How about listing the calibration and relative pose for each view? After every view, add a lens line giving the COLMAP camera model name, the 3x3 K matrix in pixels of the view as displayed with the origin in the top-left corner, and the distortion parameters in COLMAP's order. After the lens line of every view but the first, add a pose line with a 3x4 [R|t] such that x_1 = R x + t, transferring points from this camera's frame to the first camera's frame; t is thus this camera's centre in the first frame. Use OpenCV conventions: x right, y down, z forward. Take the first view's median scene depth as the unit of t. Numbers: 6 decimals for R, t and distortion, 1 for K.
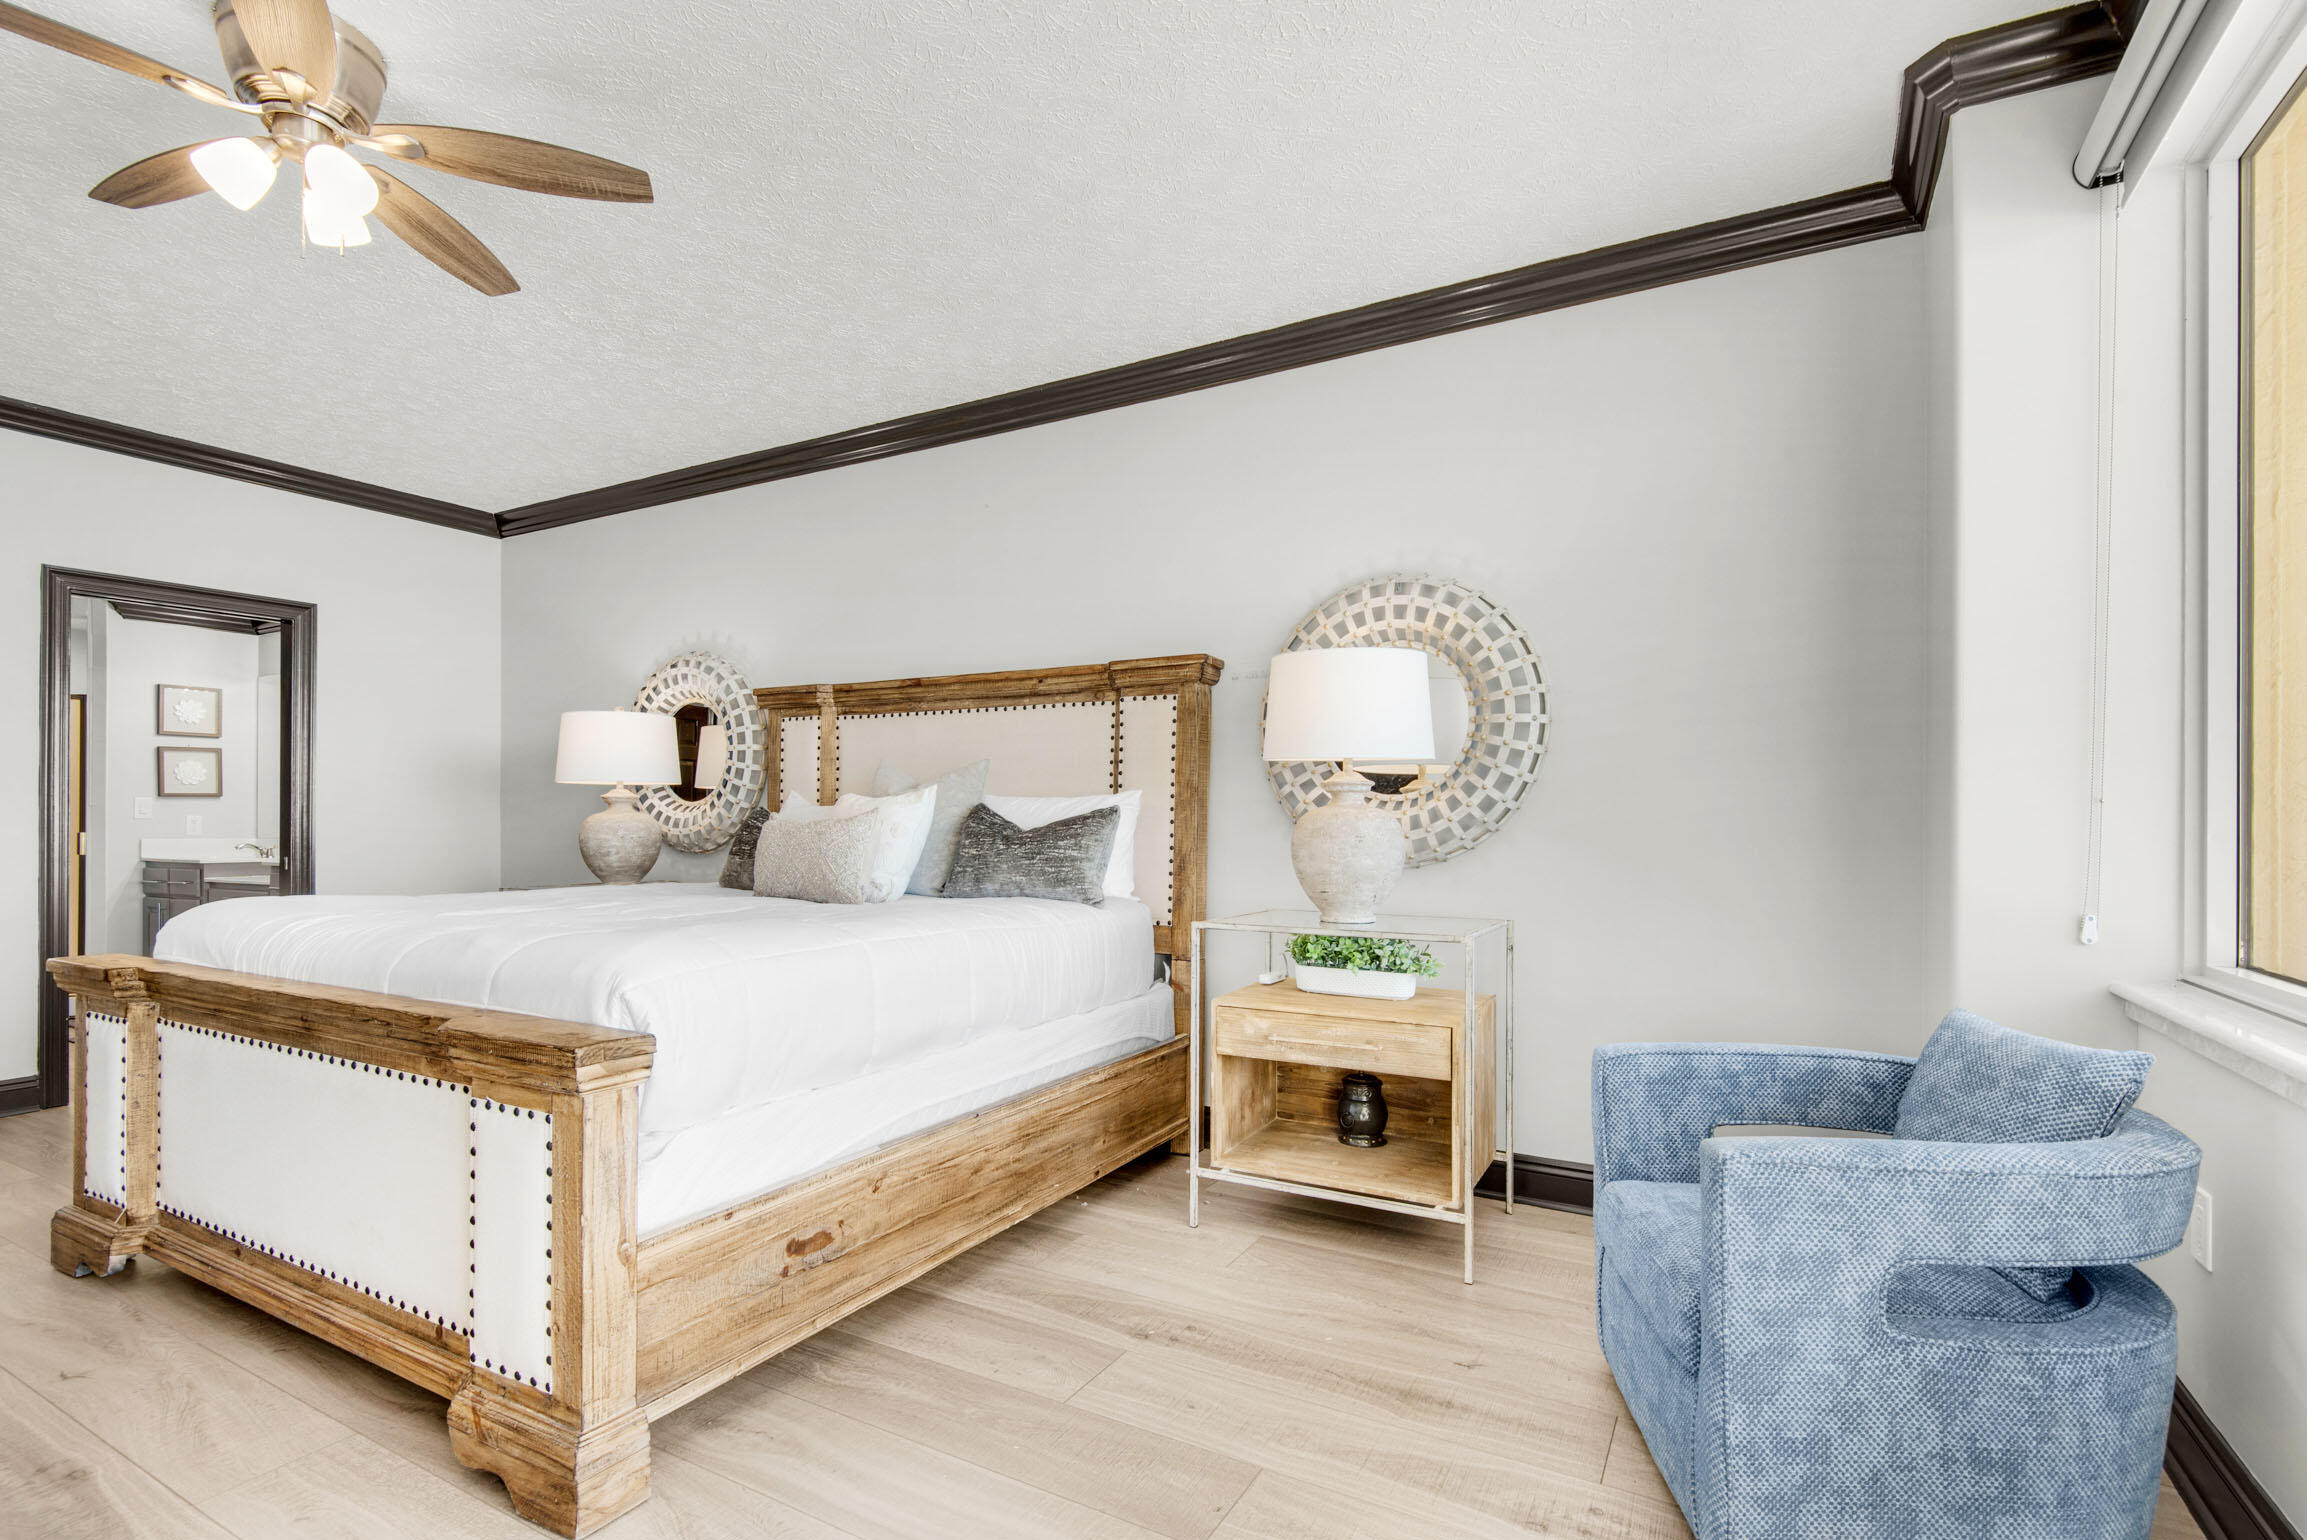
lens RADIAL K [[1086.8, 0, 1151.7], [0, 1086.8, 823.7], [0, 0, 1]] dist [-0.000813, -0.000114]
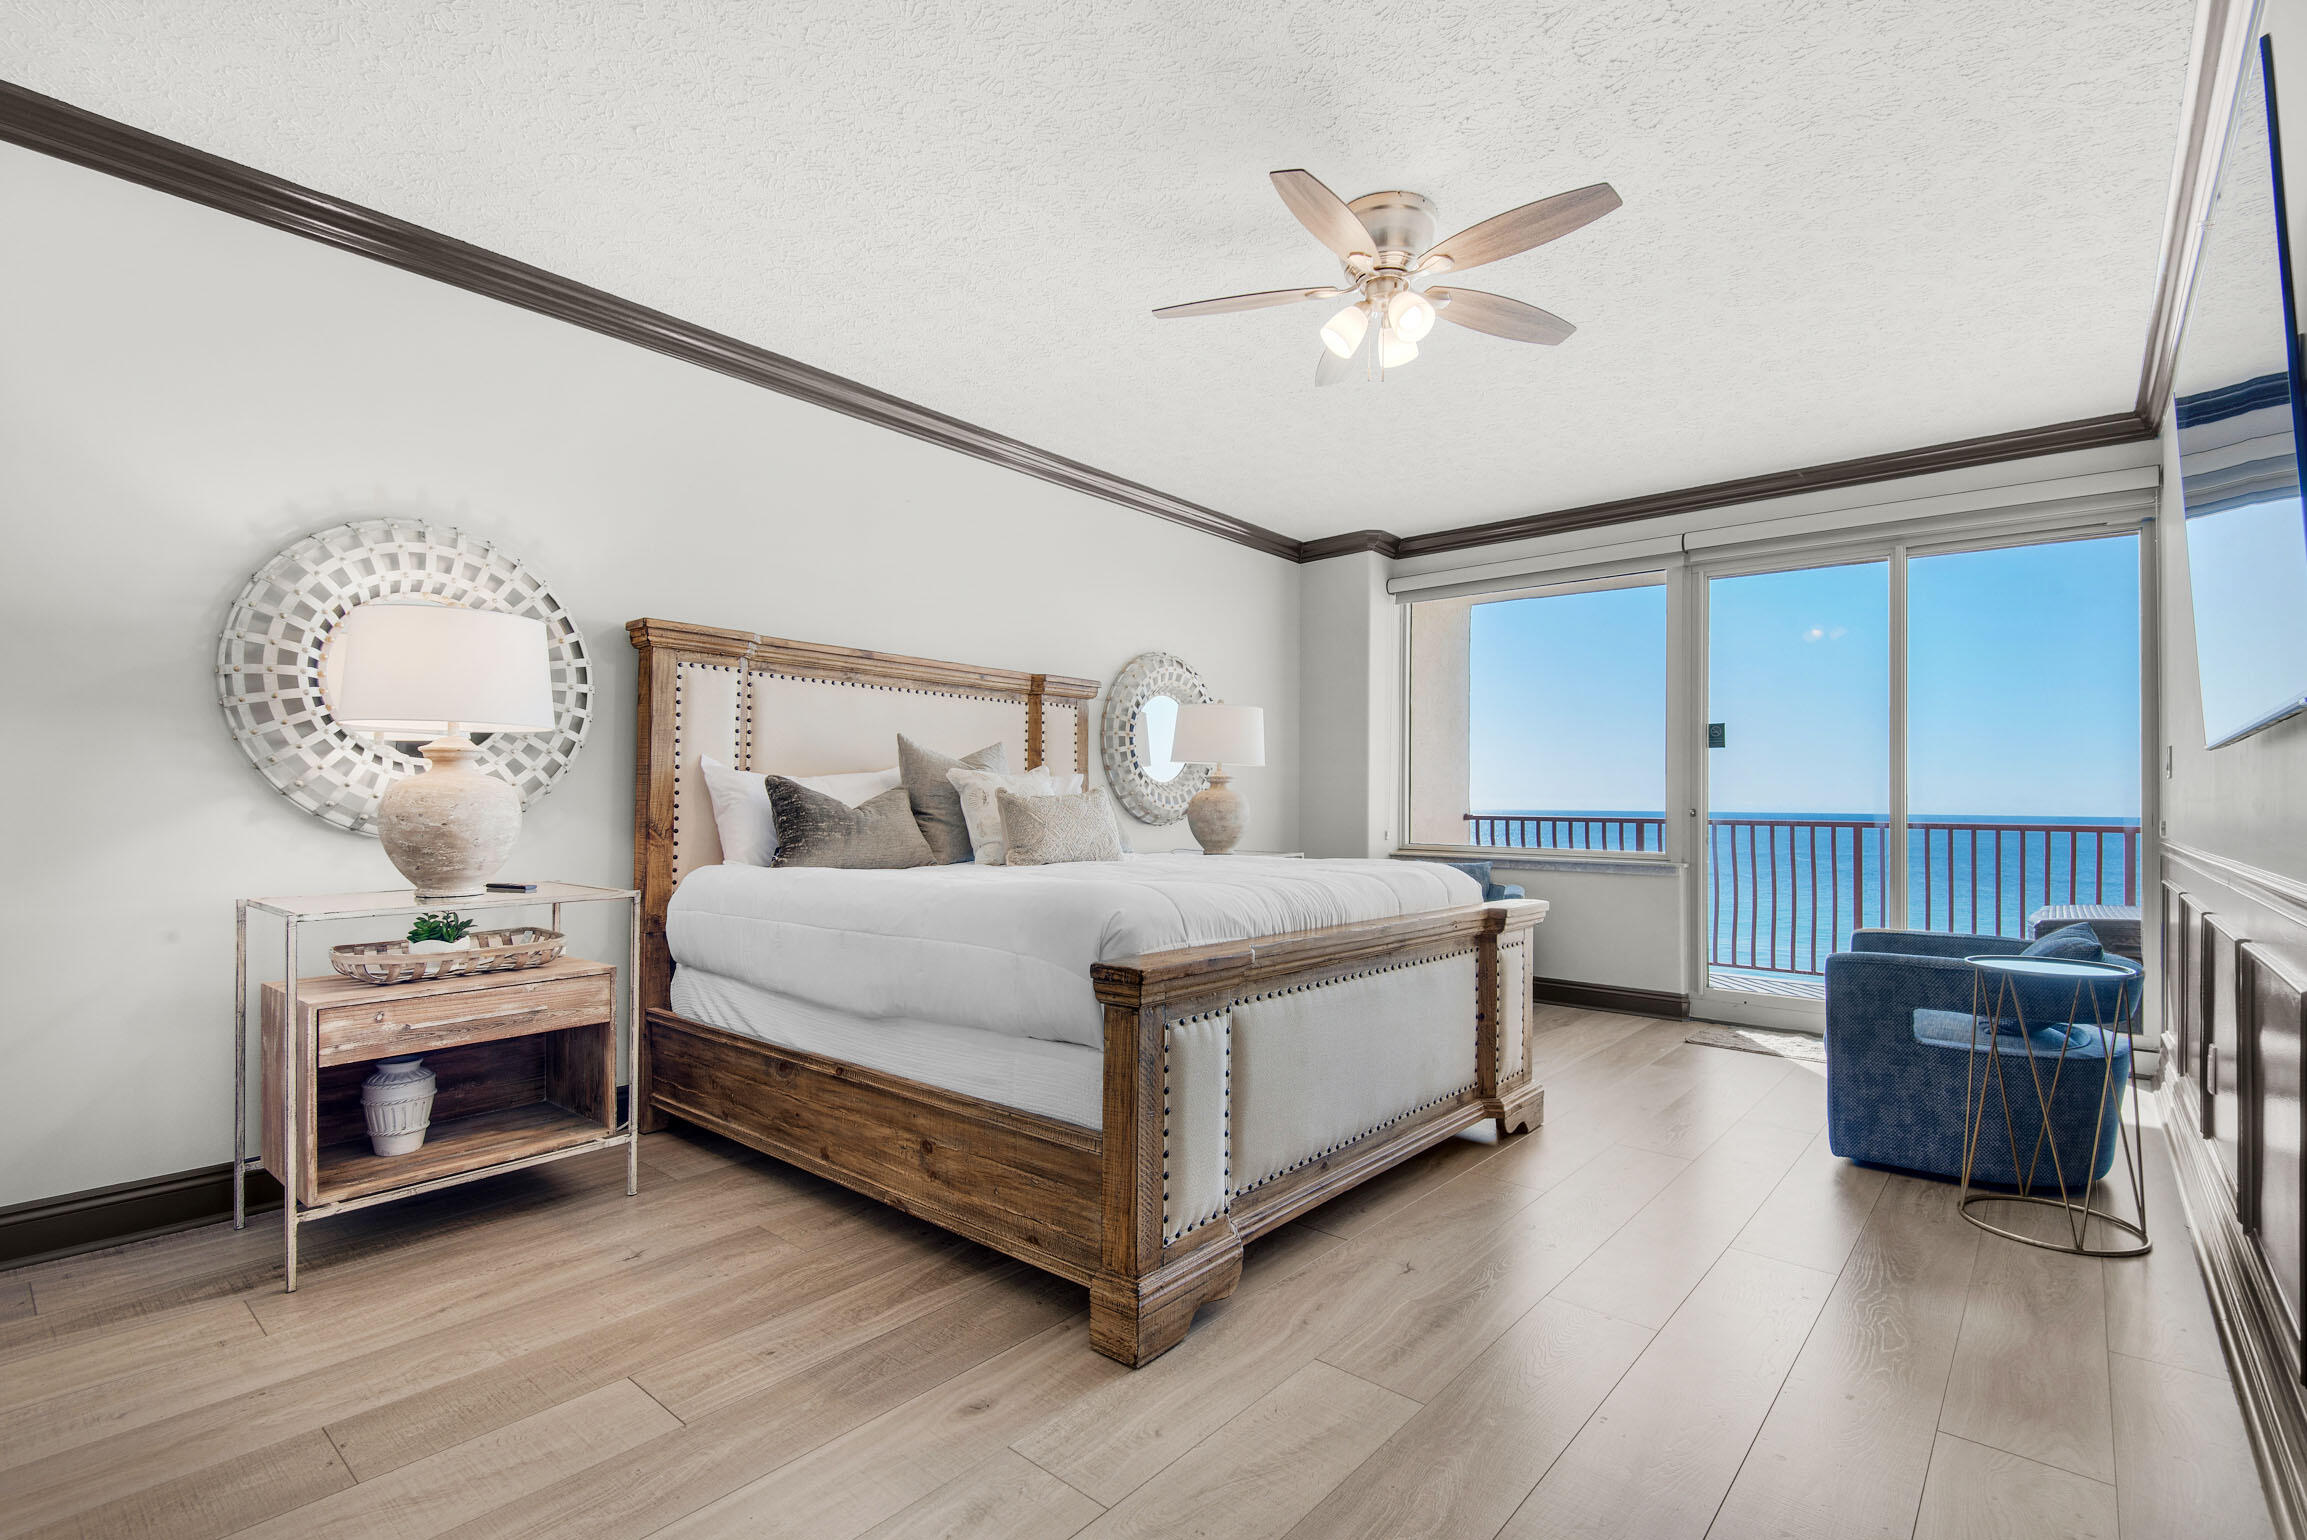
lens RADIAL K [[1065.8, 0, 1153.5], [0, 1065.8, 770.0], [0, 0, 1]] dist [0.000072, 0.000006]
pose [[0.196991, 0.027249, 0.980026, -1.073179], [-0.000100, 0.999614, -0.027774, 0.004919], [-0.980405, 0.005373, 0.196918, 0.513548]]
